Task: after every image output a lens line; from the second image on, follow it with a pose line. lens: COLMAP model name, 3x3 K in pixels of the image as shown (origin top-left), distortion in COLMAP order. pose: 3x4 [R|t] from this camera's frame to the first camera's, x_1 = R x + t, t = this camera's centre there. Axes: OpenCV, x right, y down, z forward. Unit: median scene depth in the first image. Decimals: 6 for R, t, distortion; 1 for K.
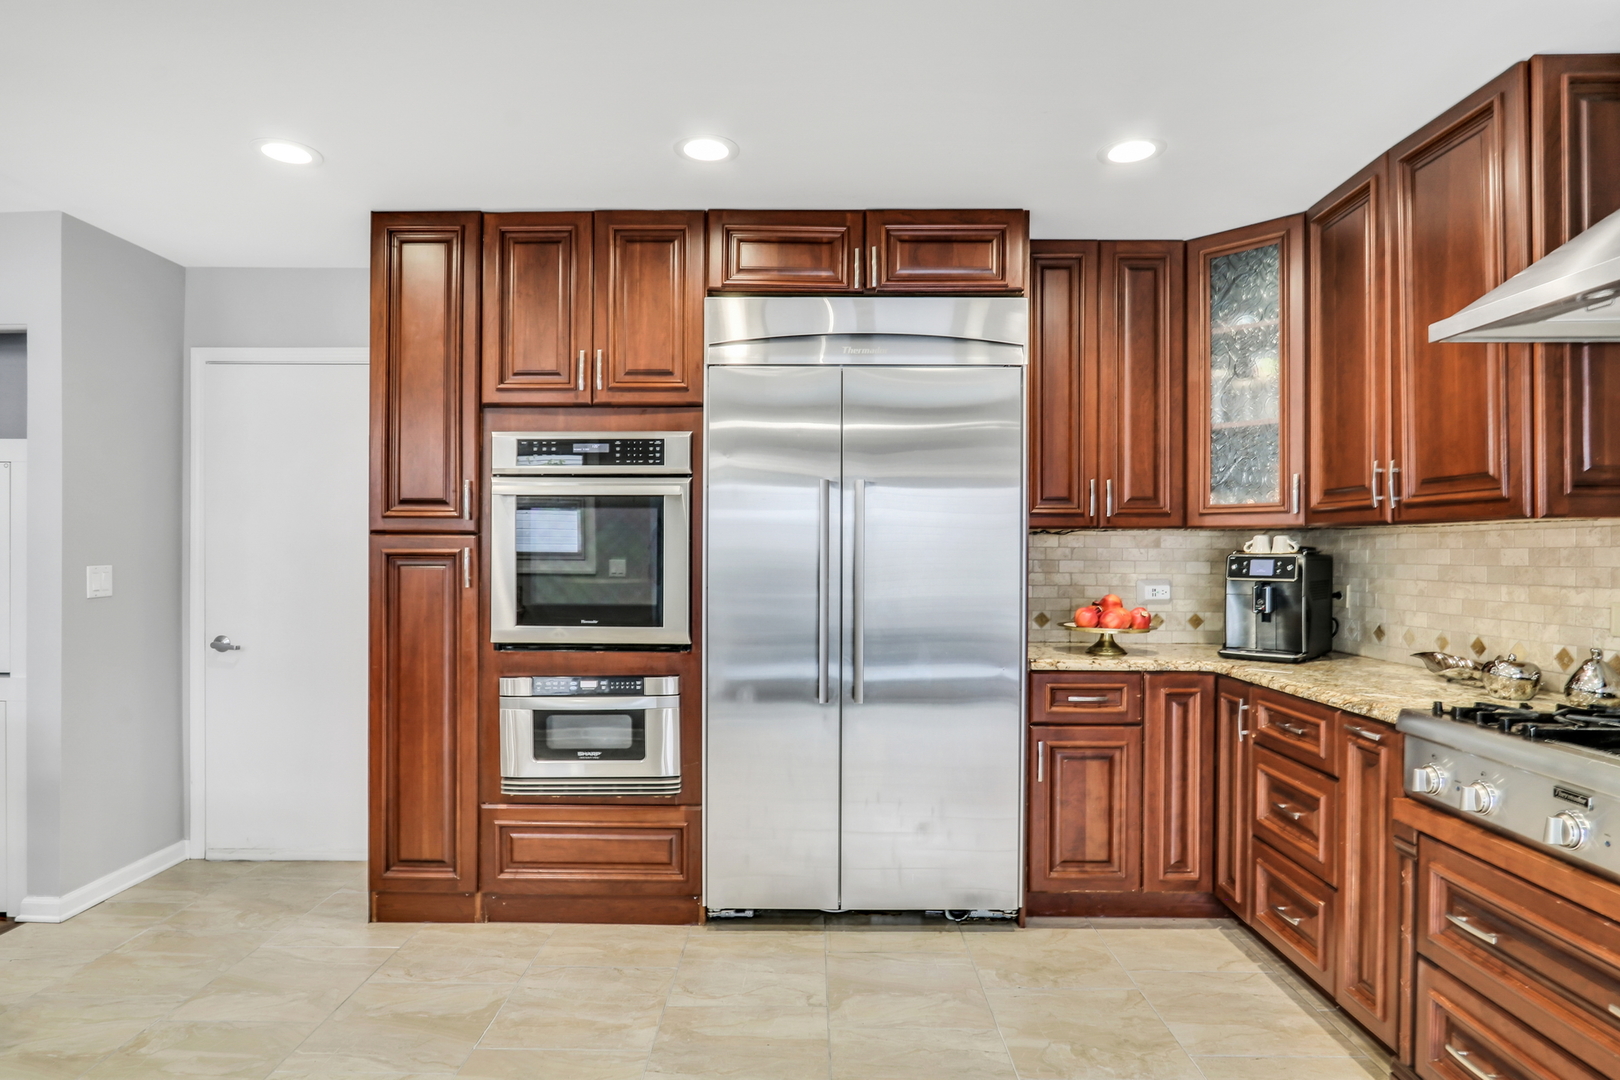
lens RADIAL K [[890.0, 0, 802.8], [0, 890.0, 549.1], [0, 0, 1]] dist [-0.018338, 0.001272]
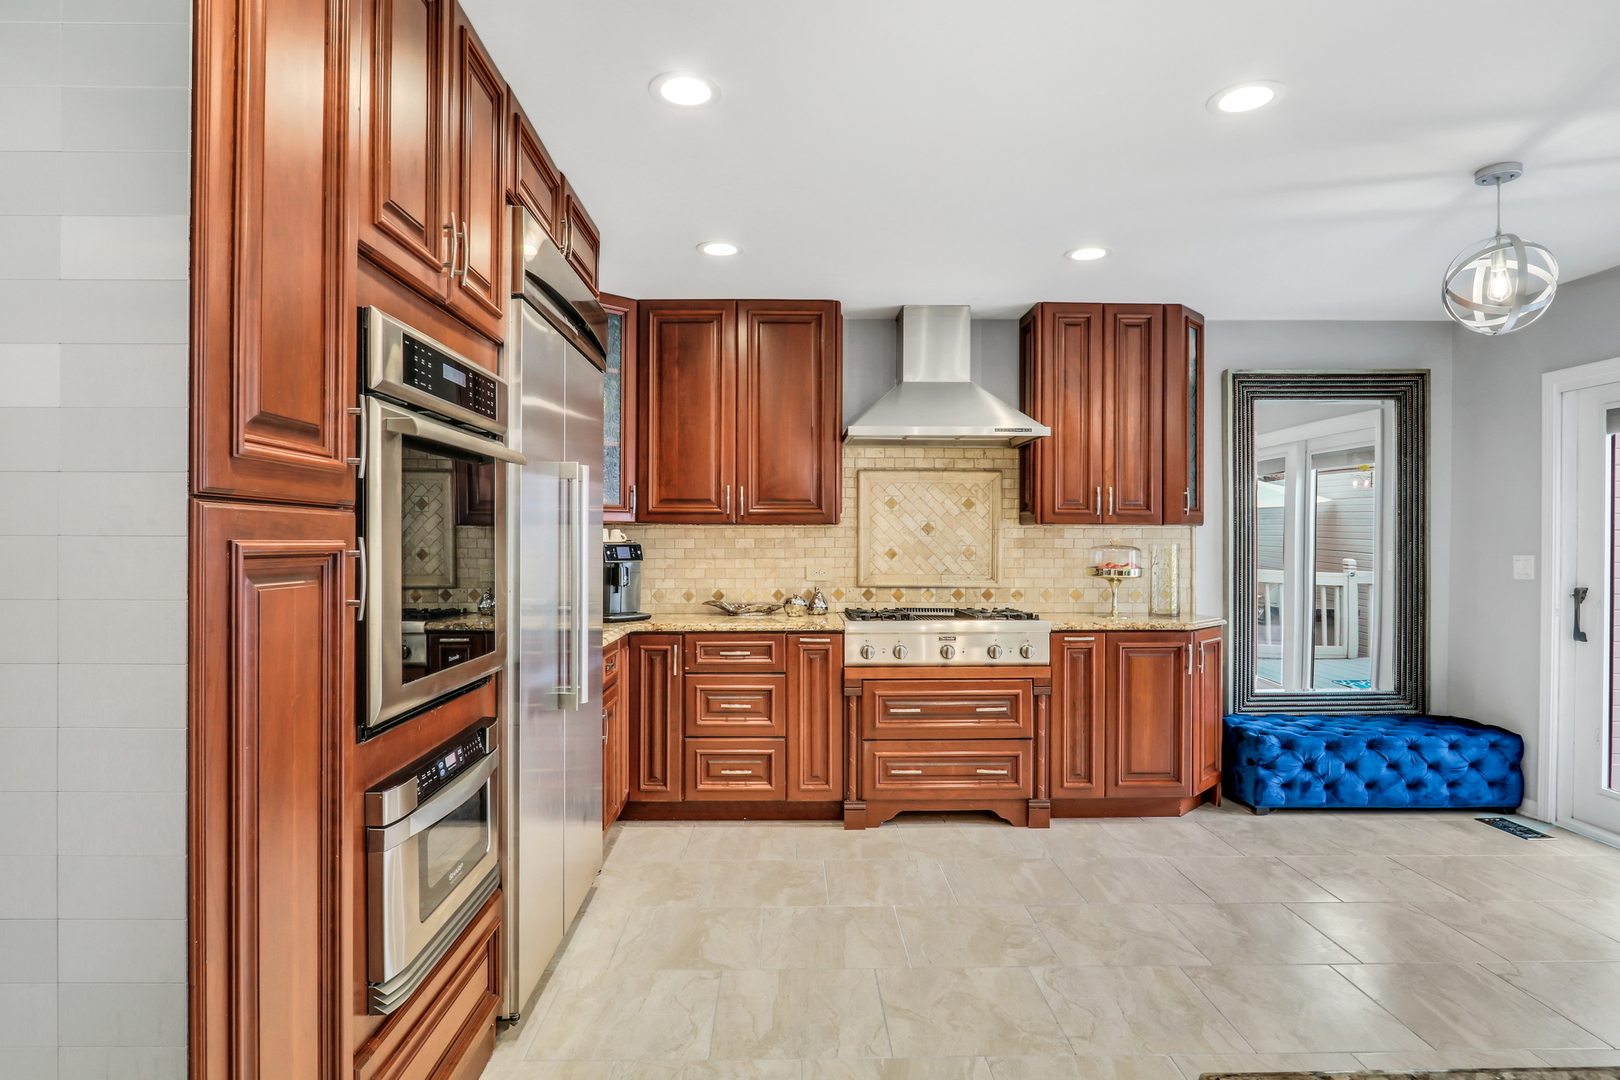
lens RADIAL K [[890.0, 0, 803.3], [0, 890.0, 540.0], [0, 0, 1]] dist [-0.018338, 0.001272]
pose [[-0.031411, -0.002512, 0.999503, -0.866595], [-0.001019, 0.999996, 0.002482, -0.002395], [-0.999506, -0.000940, -0.031414, 0.780629]]
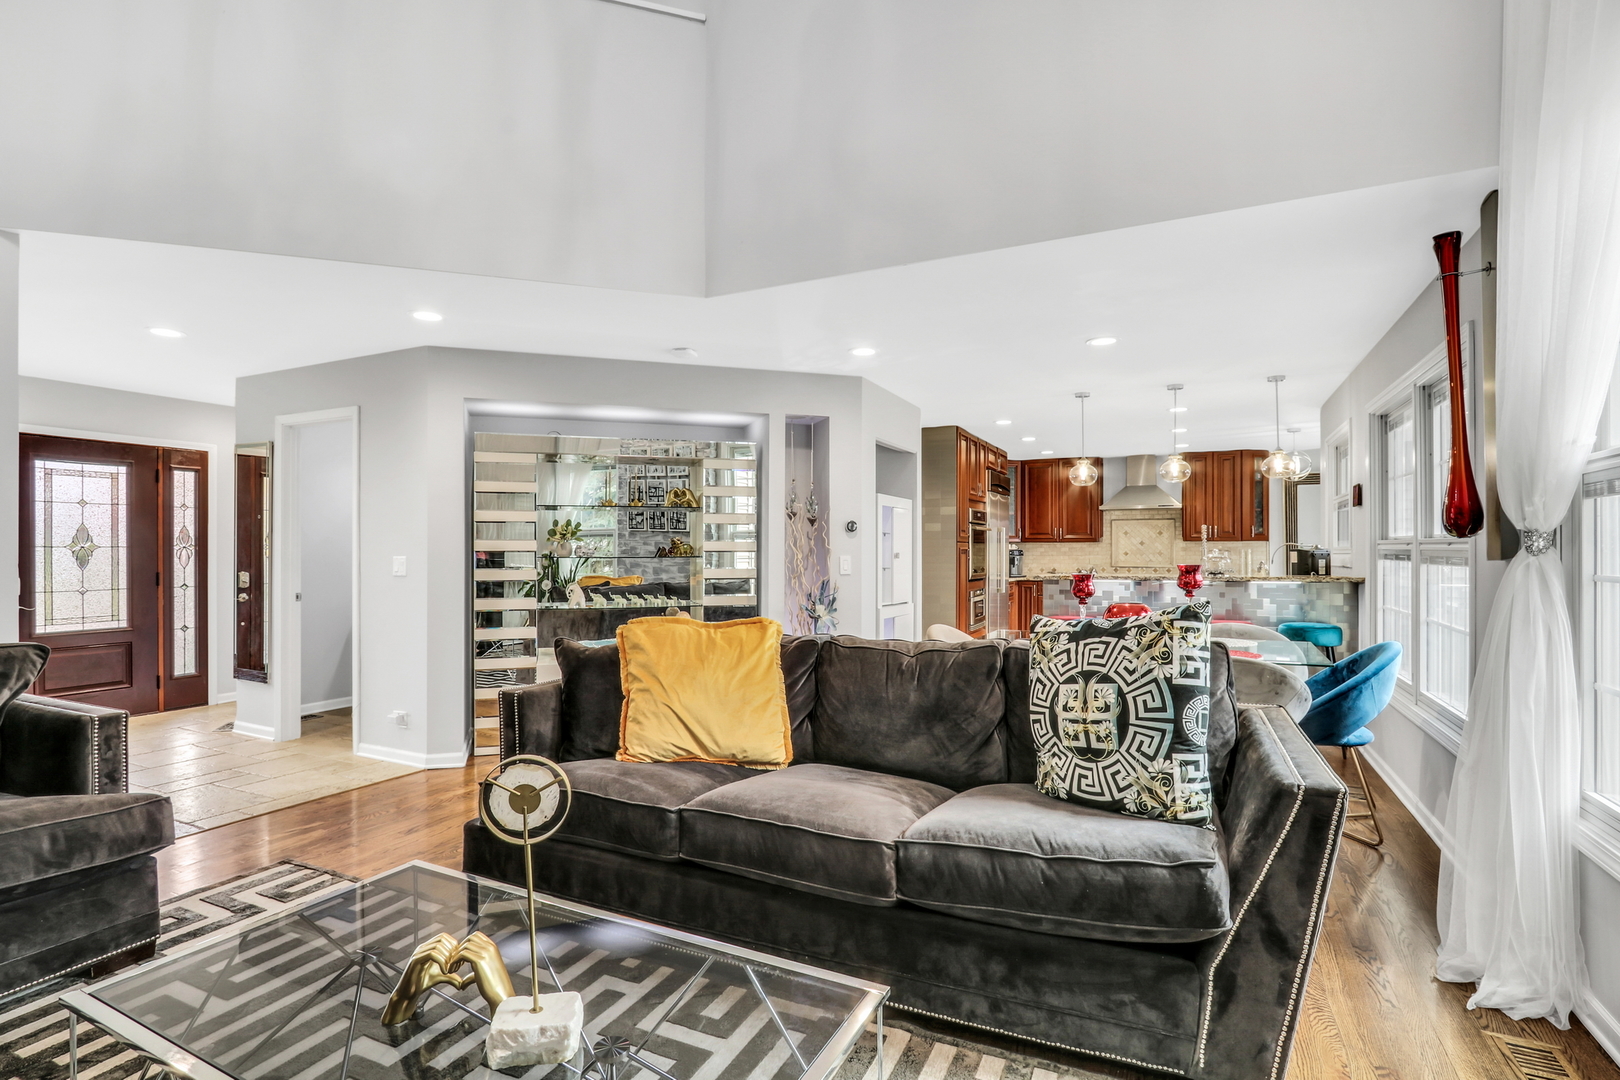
lens RADIAL K [[799.4, 0, 803.0], [0, 799.4, 546.8], [0, 0, 1]] dist [-0.014593, 0.001989]
pose [[0.423622, -0.002585, 0.905836, -3.012780], [0.004892, 0.999988, 0.000566, -0.012542], [-0.905826, 0.004191, 0.423629, 0.385628]]
